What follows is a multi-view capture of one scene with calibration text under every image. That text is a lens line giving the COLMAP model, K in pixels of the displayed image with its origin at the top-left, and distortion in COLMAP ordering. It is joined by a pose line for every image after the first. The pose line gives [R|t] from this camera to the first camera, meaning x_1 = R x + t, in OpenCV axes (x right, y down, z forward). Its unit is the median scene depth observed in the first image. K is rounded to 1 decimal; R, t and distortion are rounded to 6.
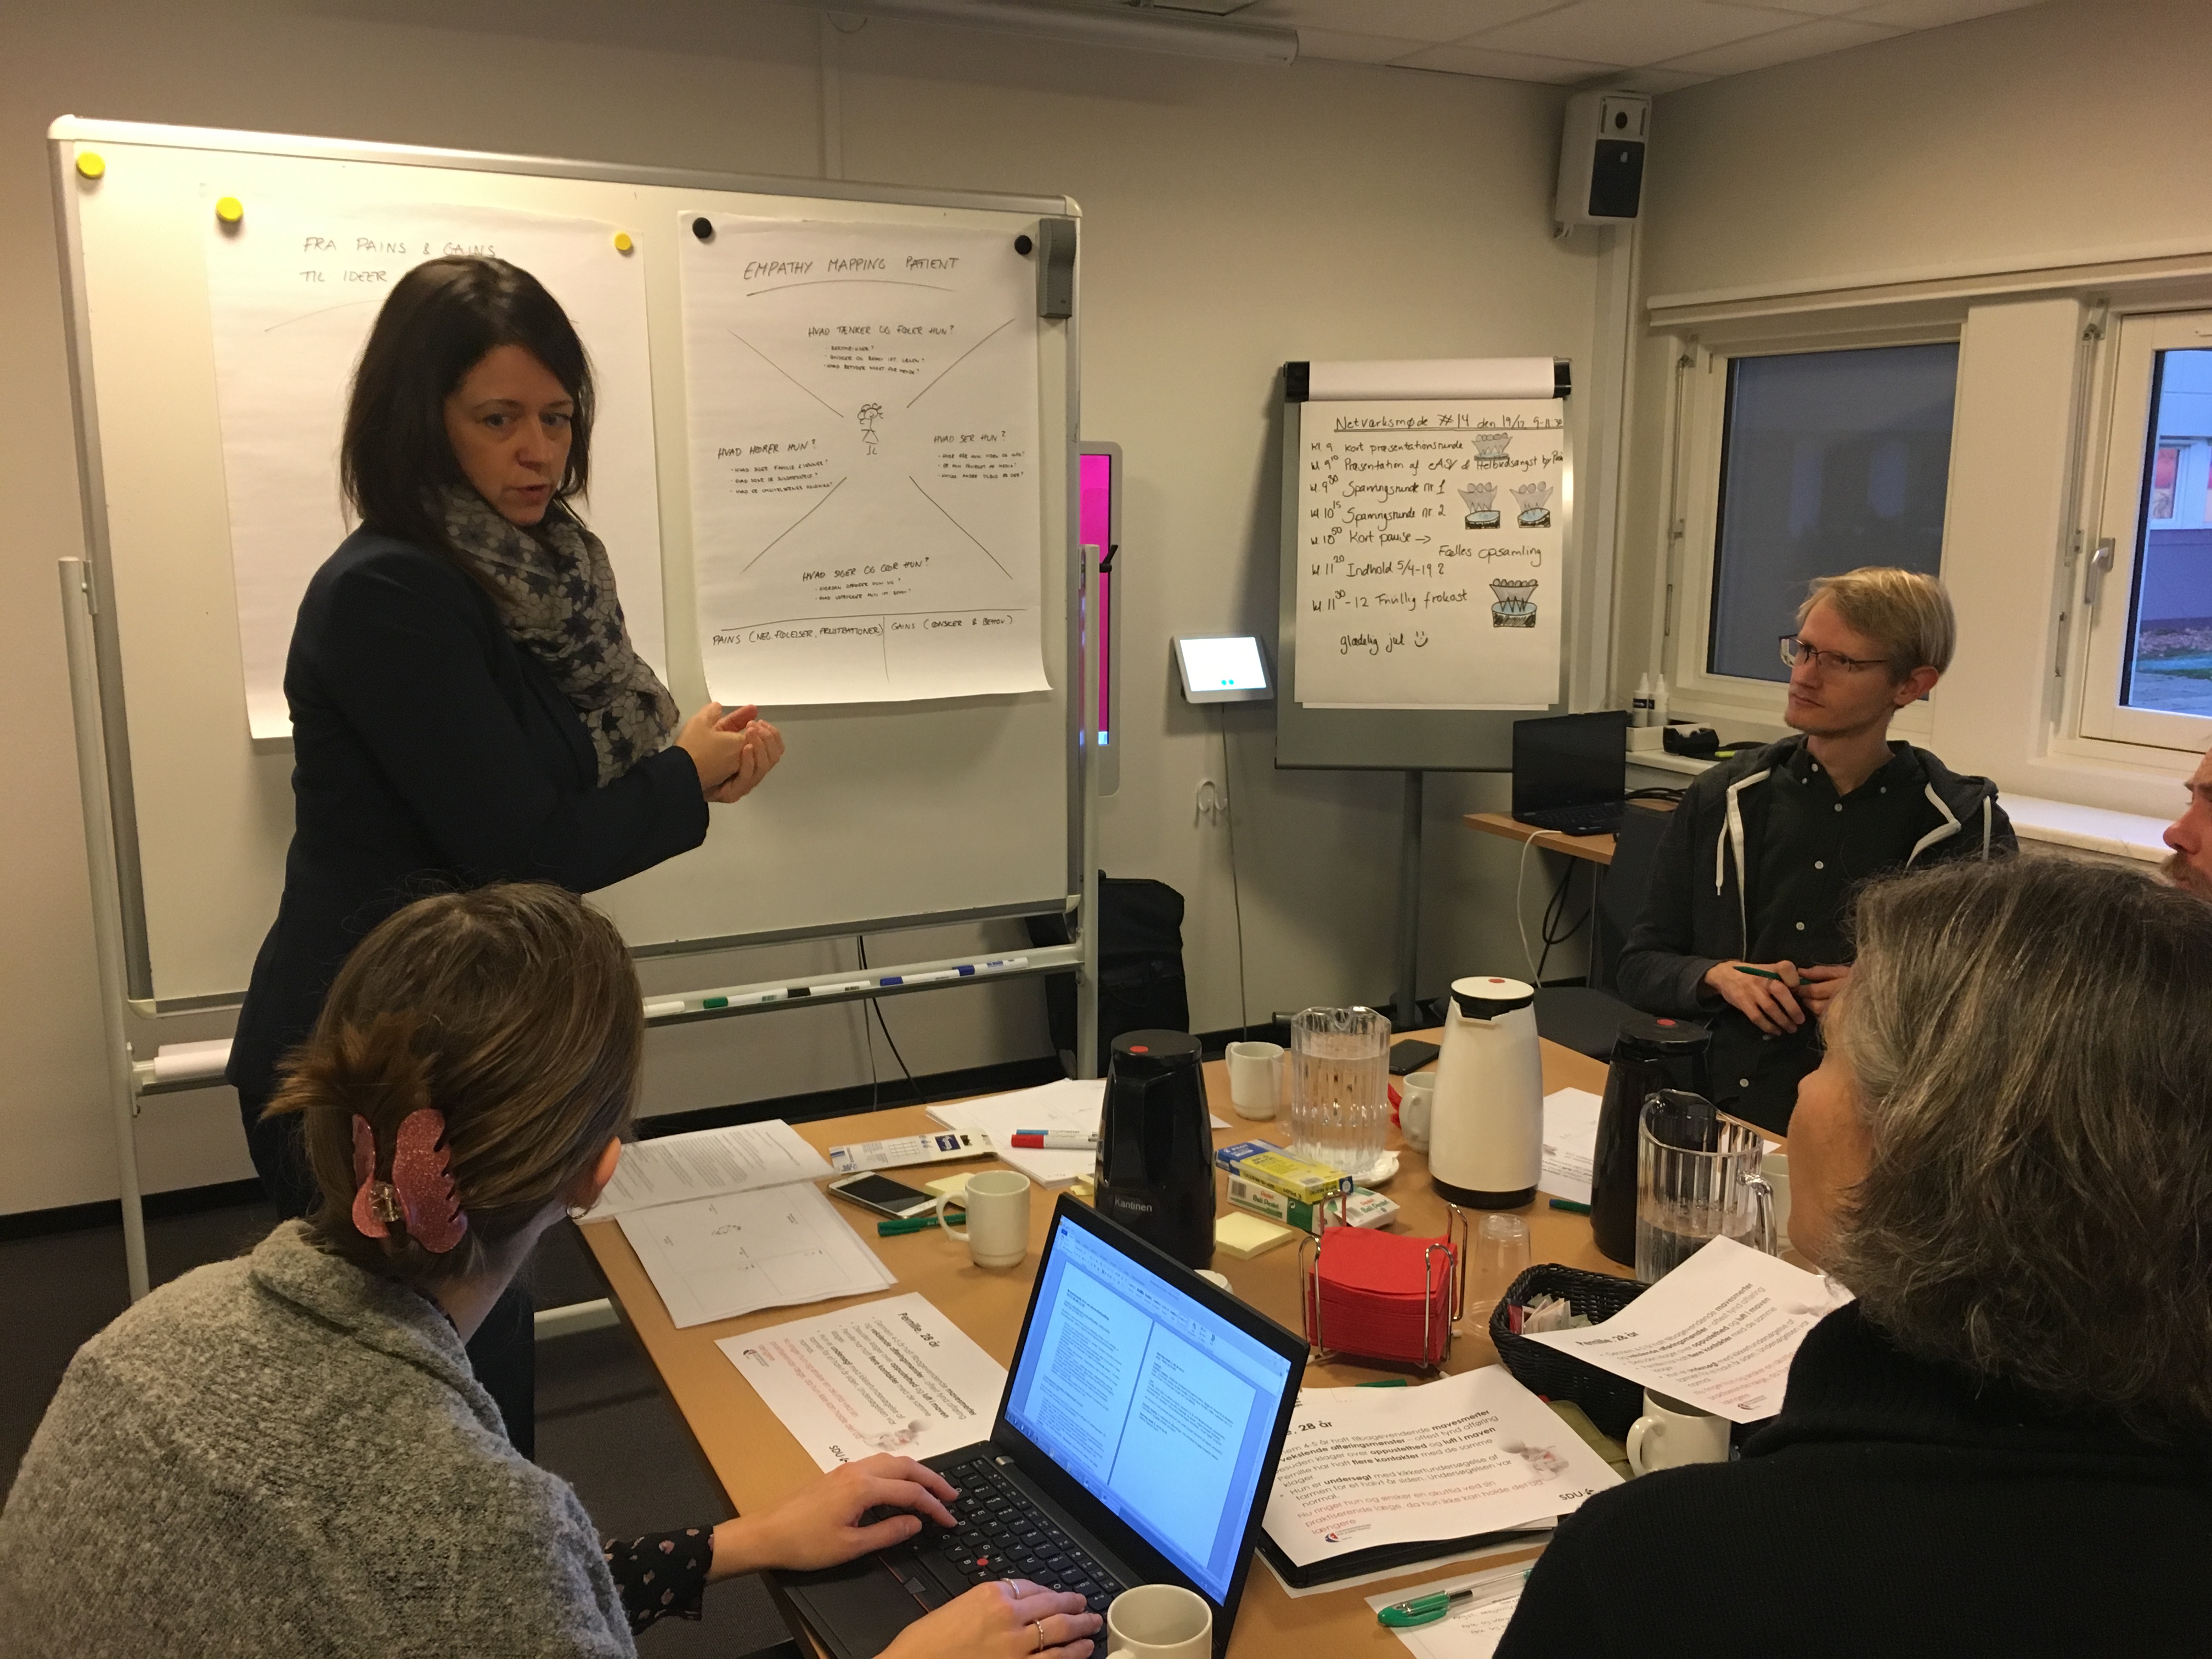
lens RADIAL K [[1854.8, 0, 1110.9], [0, 1854.8, 827.0], [0, 0, 1]] dist [0.017523, -0.008377]
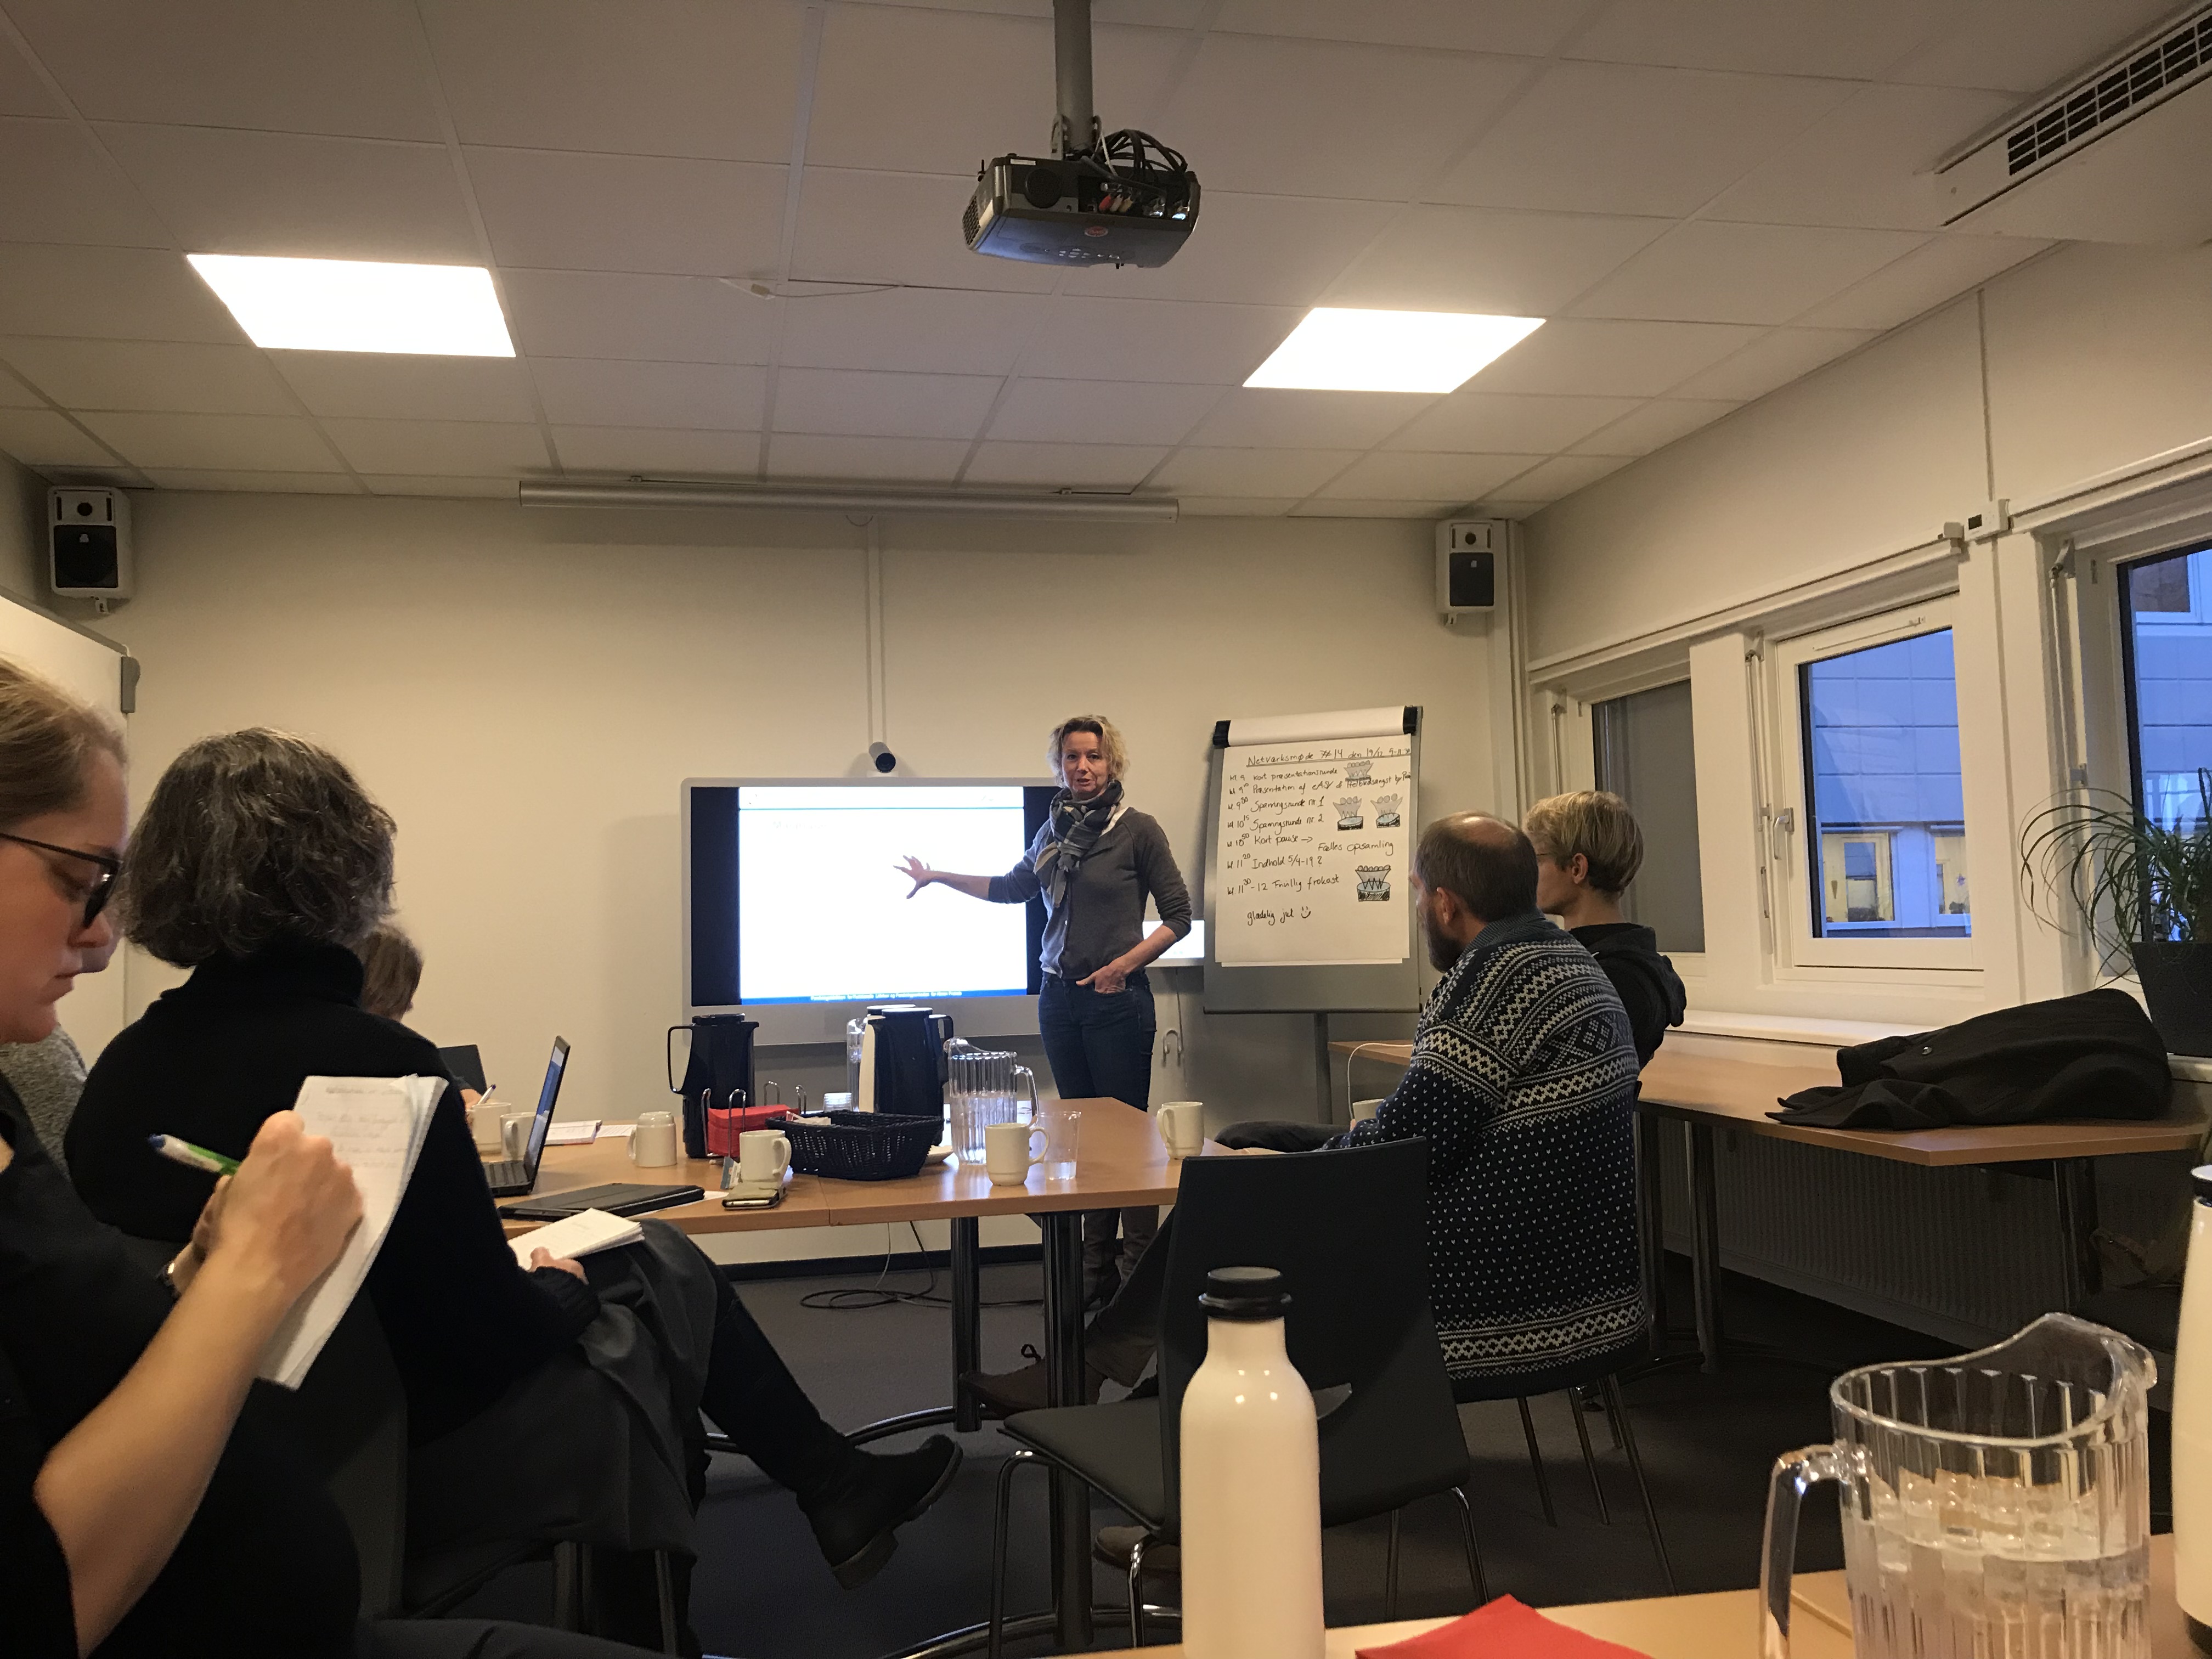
lens RADIAL K [[1818.4, 0, 1100.0], [0, 1818.4, 825.6], [0, 0, 1]] dist [0.016957, 0.002068]
pose [[0.957972, -0.042806, -0.283652, 0.398046], [-0.028901, 0.969371, -0.243893, 0.160730], [0.285404, 0.241840, 0.927393, -0.267382]]
